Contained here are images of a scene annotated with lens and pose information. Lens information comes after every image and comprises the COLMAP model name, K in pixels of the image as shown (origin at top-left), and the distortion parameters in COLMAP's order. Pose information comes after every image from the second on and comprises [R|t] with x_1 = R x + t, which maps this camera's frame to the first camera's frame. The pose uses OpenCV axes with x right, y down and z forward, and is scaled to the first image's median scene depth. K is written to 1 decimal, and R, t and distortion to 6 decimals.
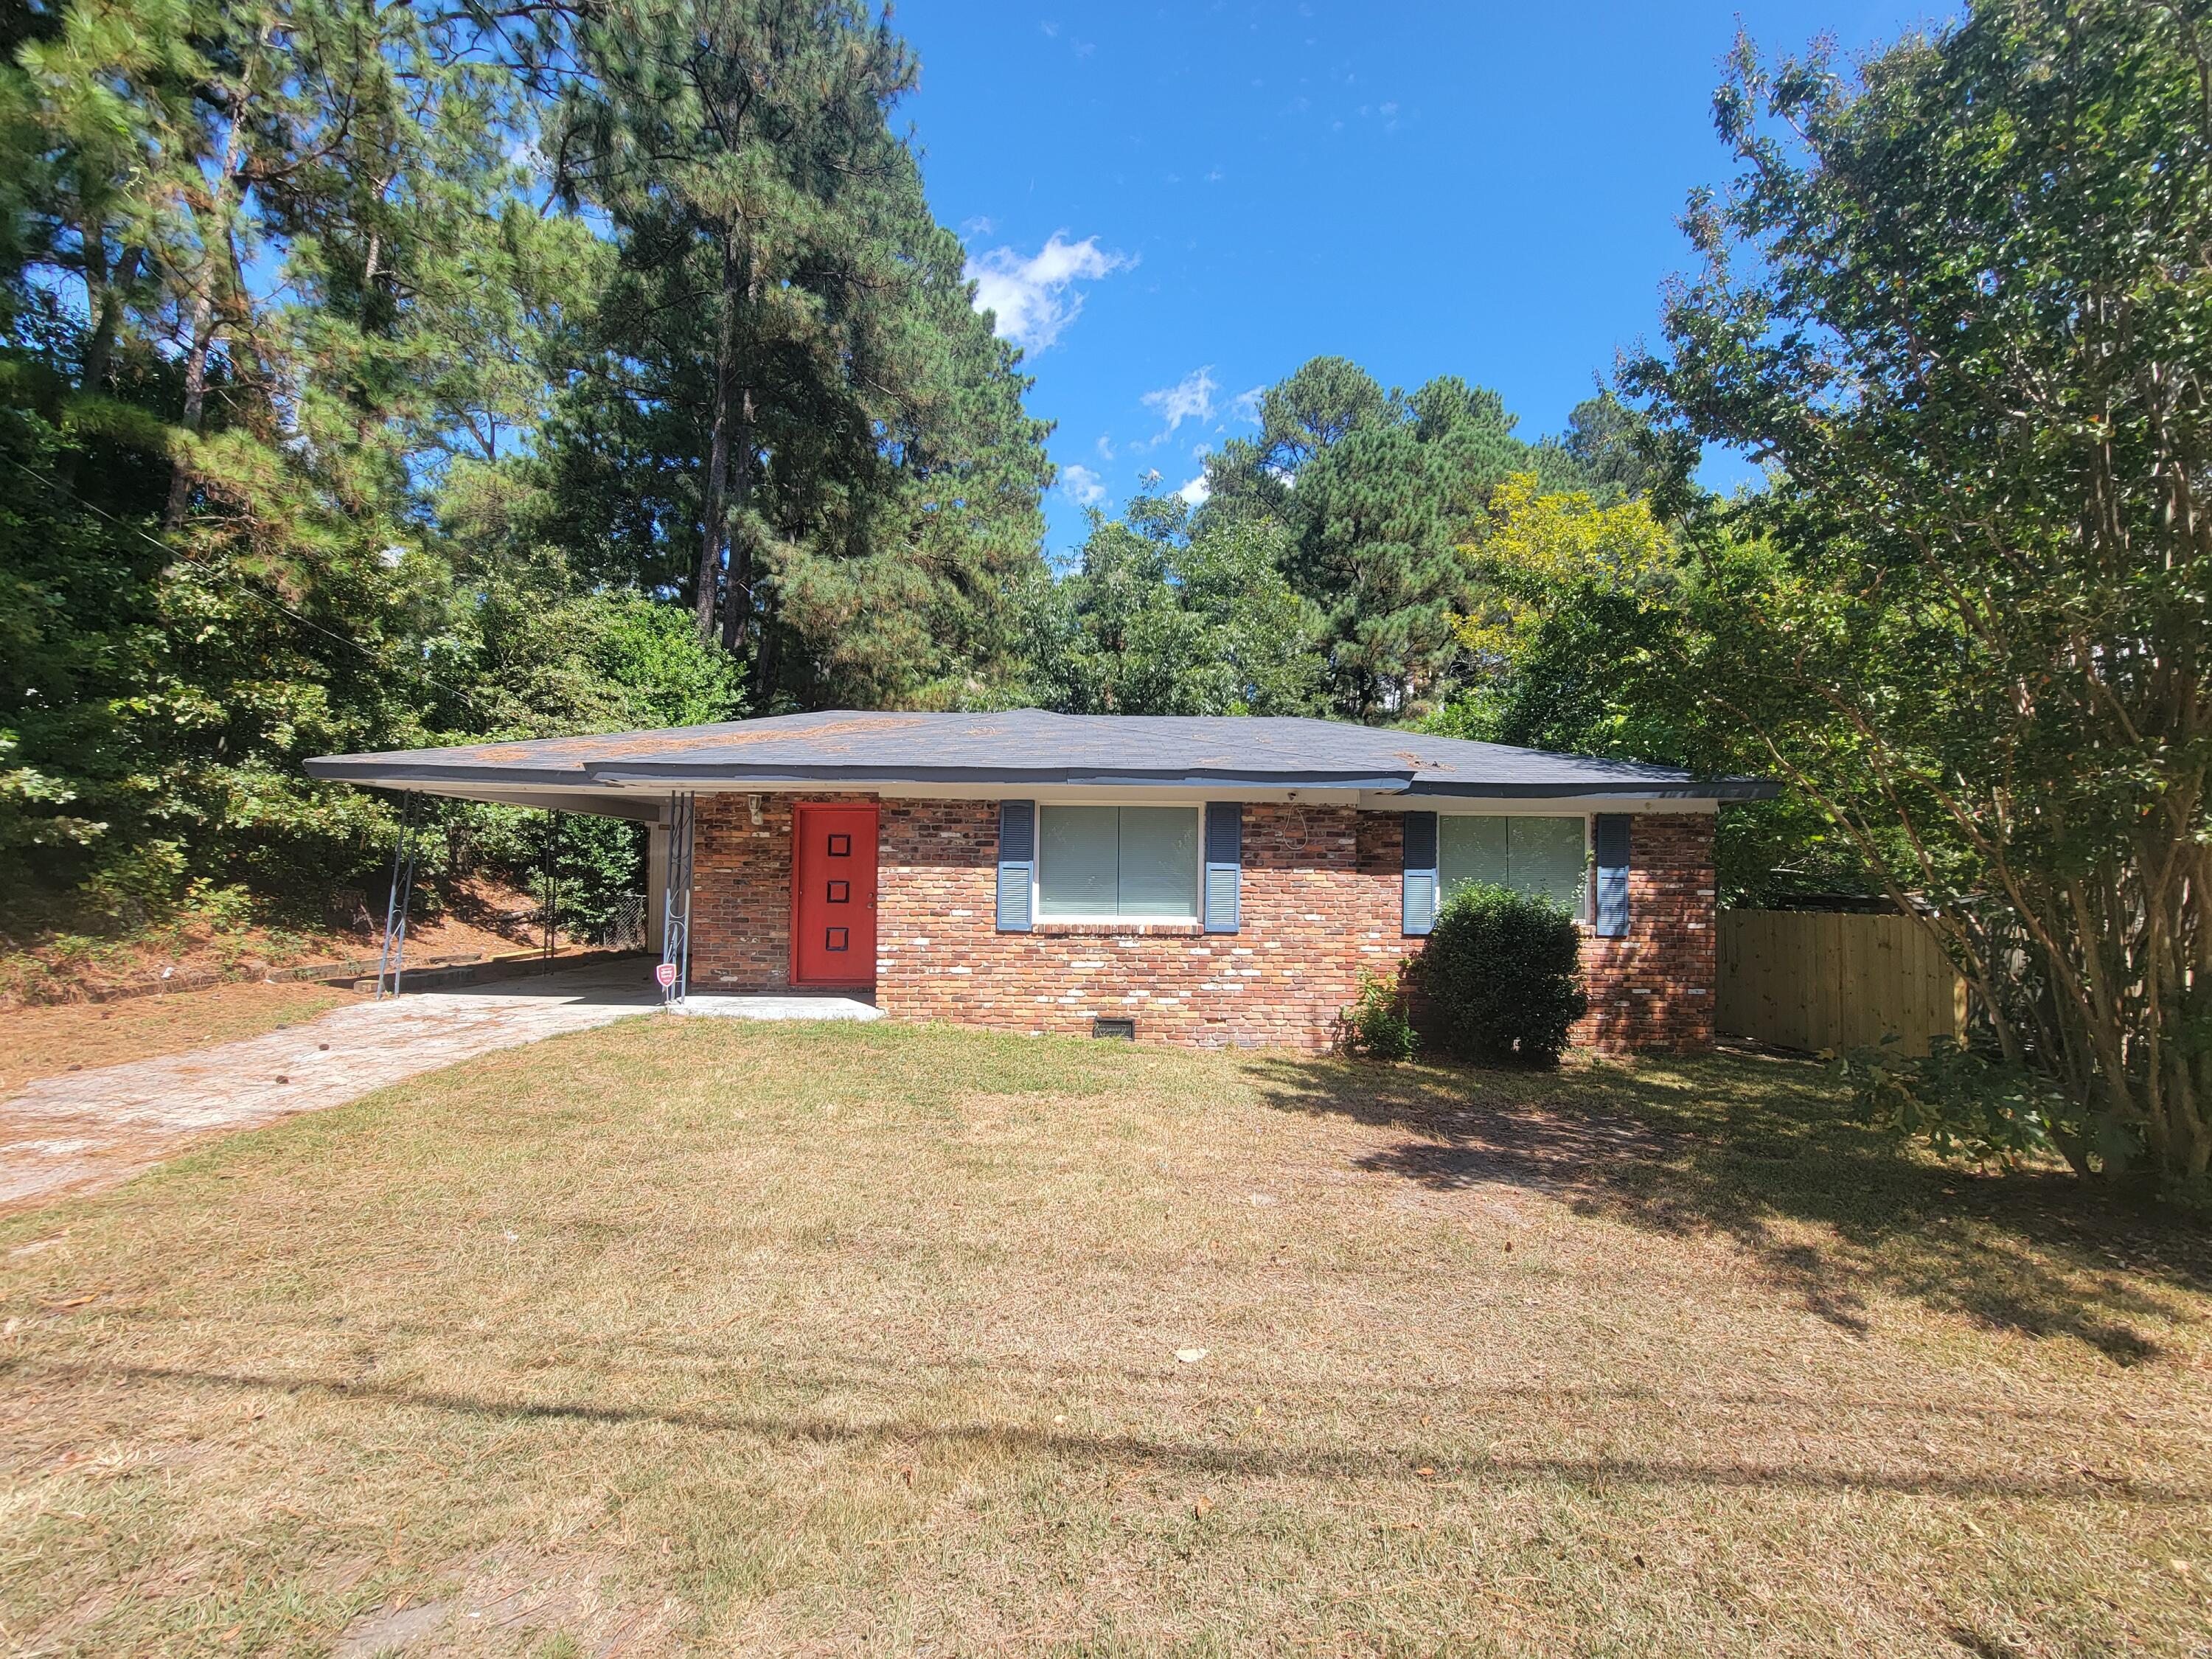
lens RADIAL K [[896.6, 0, 1106.1], [0, 896.6, 796.2], [0, 0, 1]] dist [-0.003251, 0.000333]
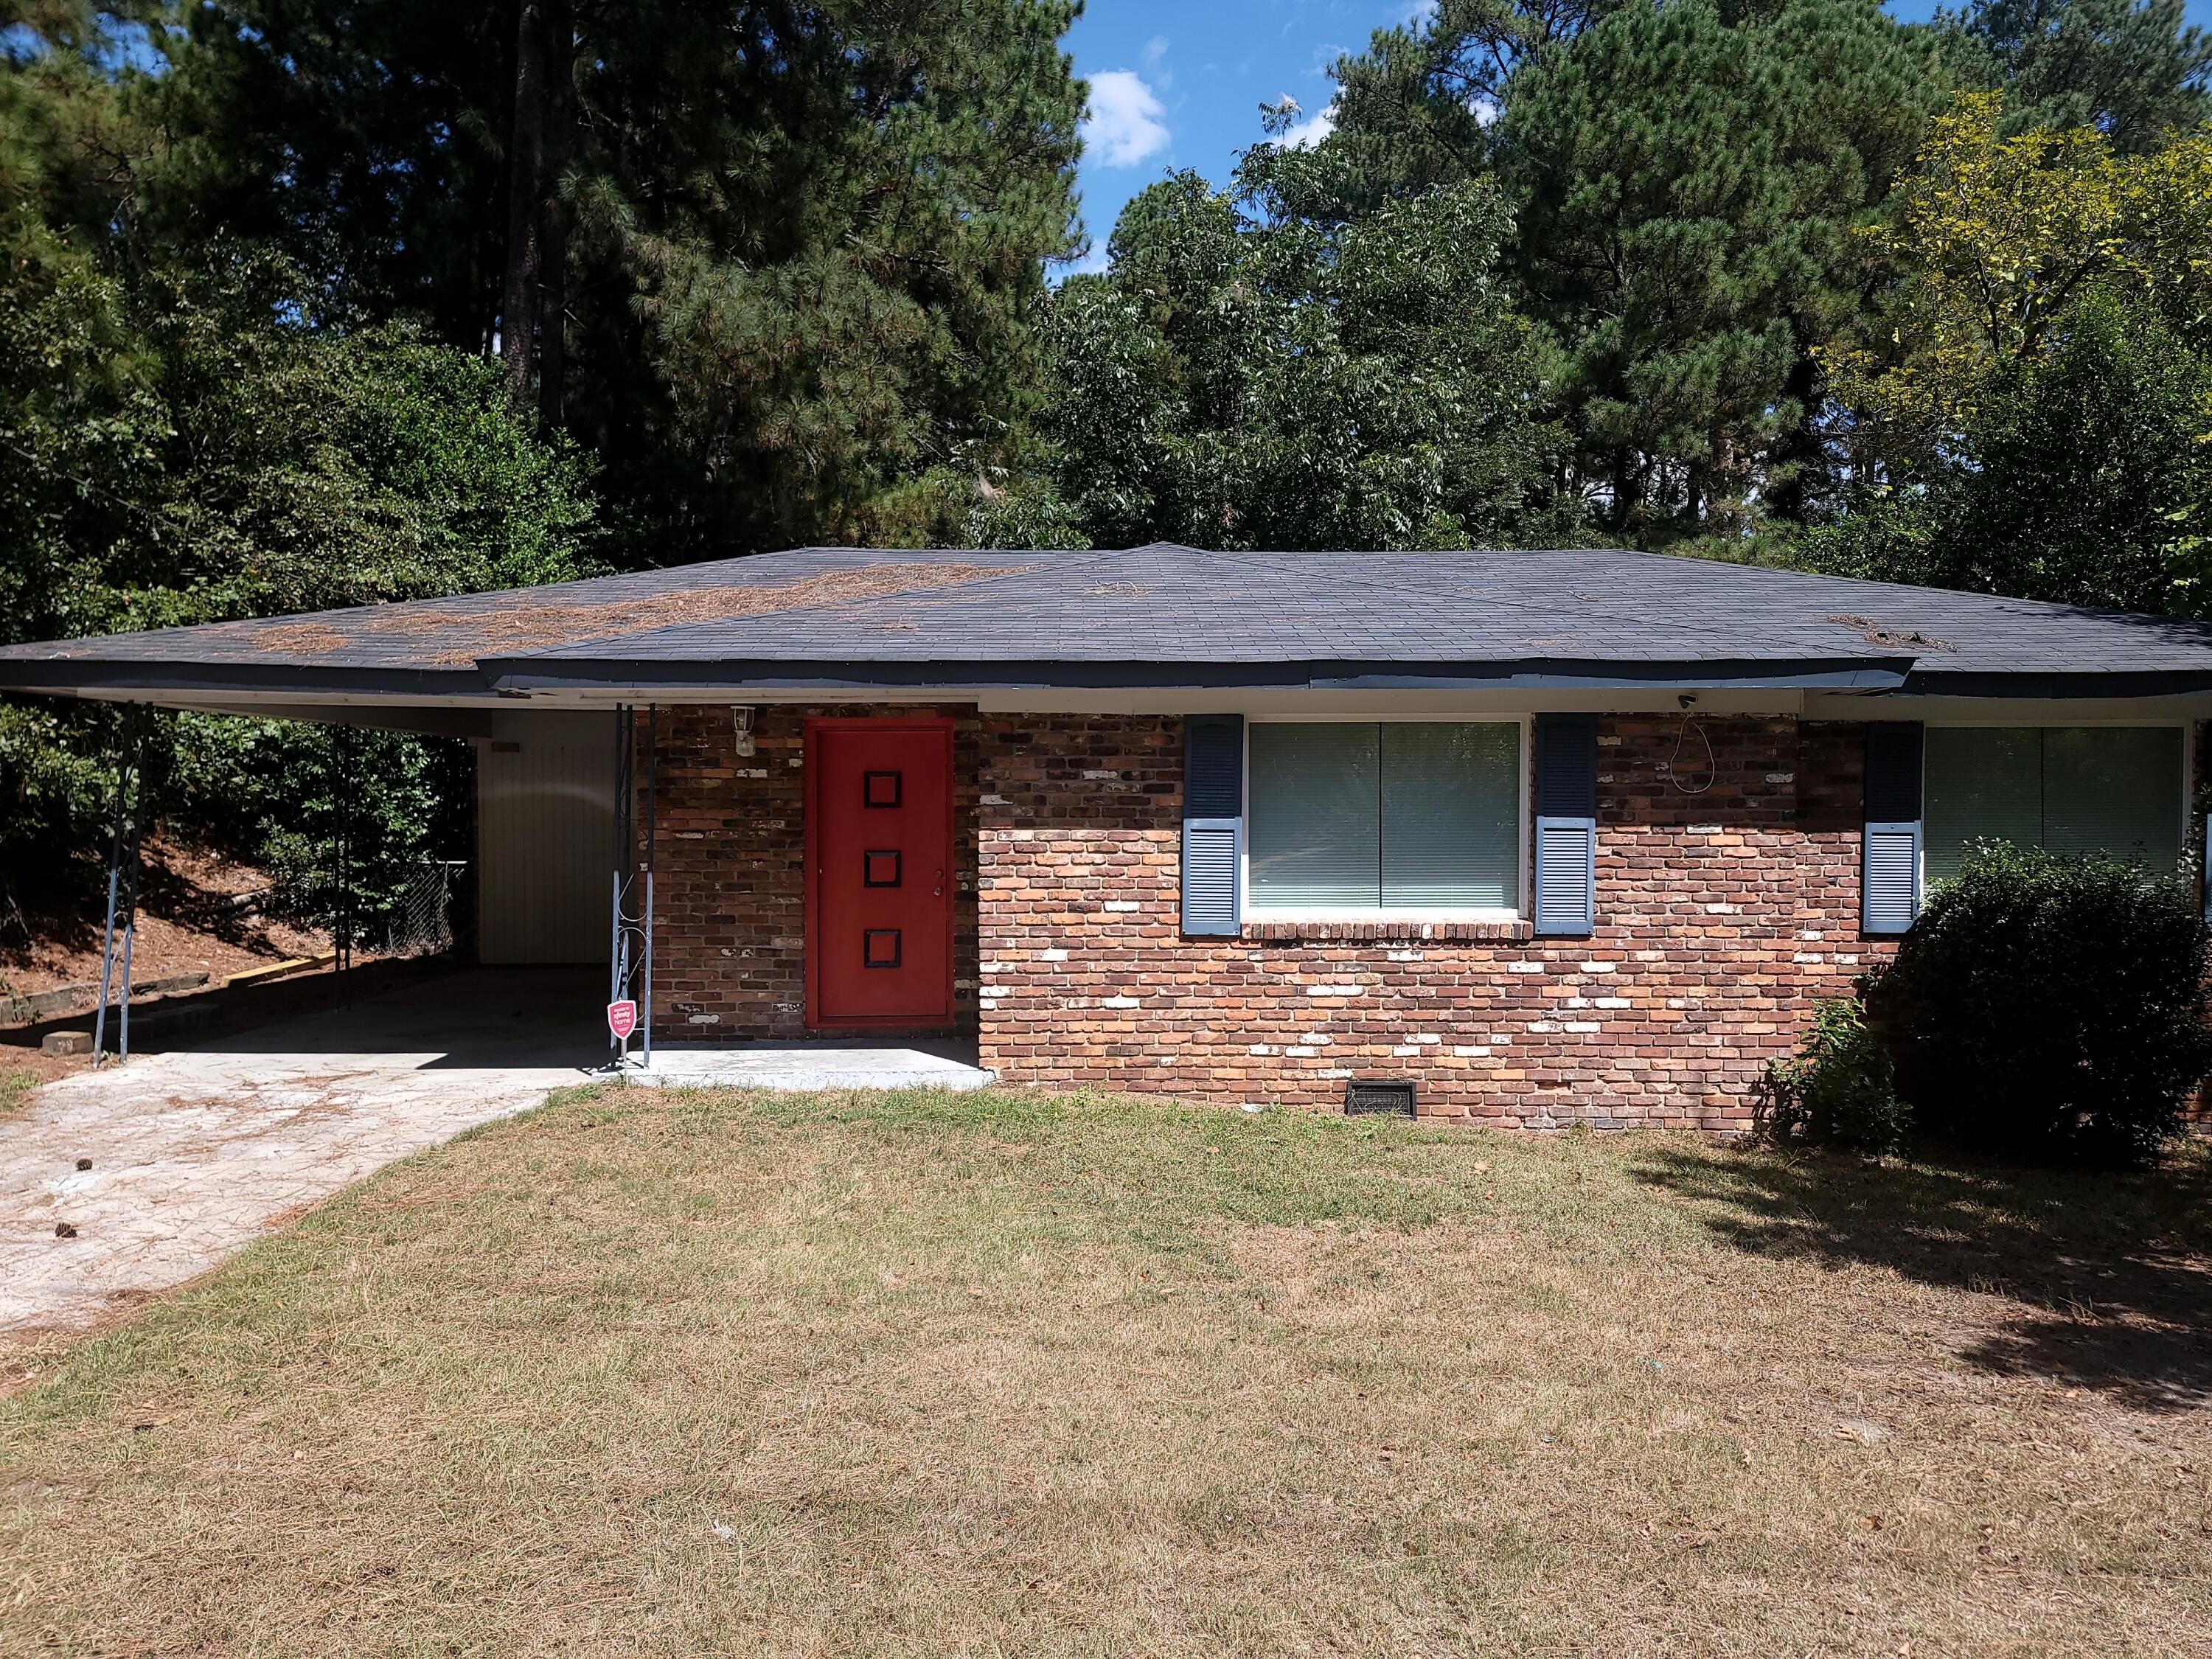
lens RADIAL K [[1531.3, 0, 1121.0], [0, 1531.3, 754.0], [0, 0, 1]] dist [0.068709, -0.041461]
pose [[0.999949, -0.009980, 0.001272, -0.138962], [0.009884, 0.998080, 0.061148, -0.026636], [-0.001880, -0.061132, 0.998128, 0.003077]]
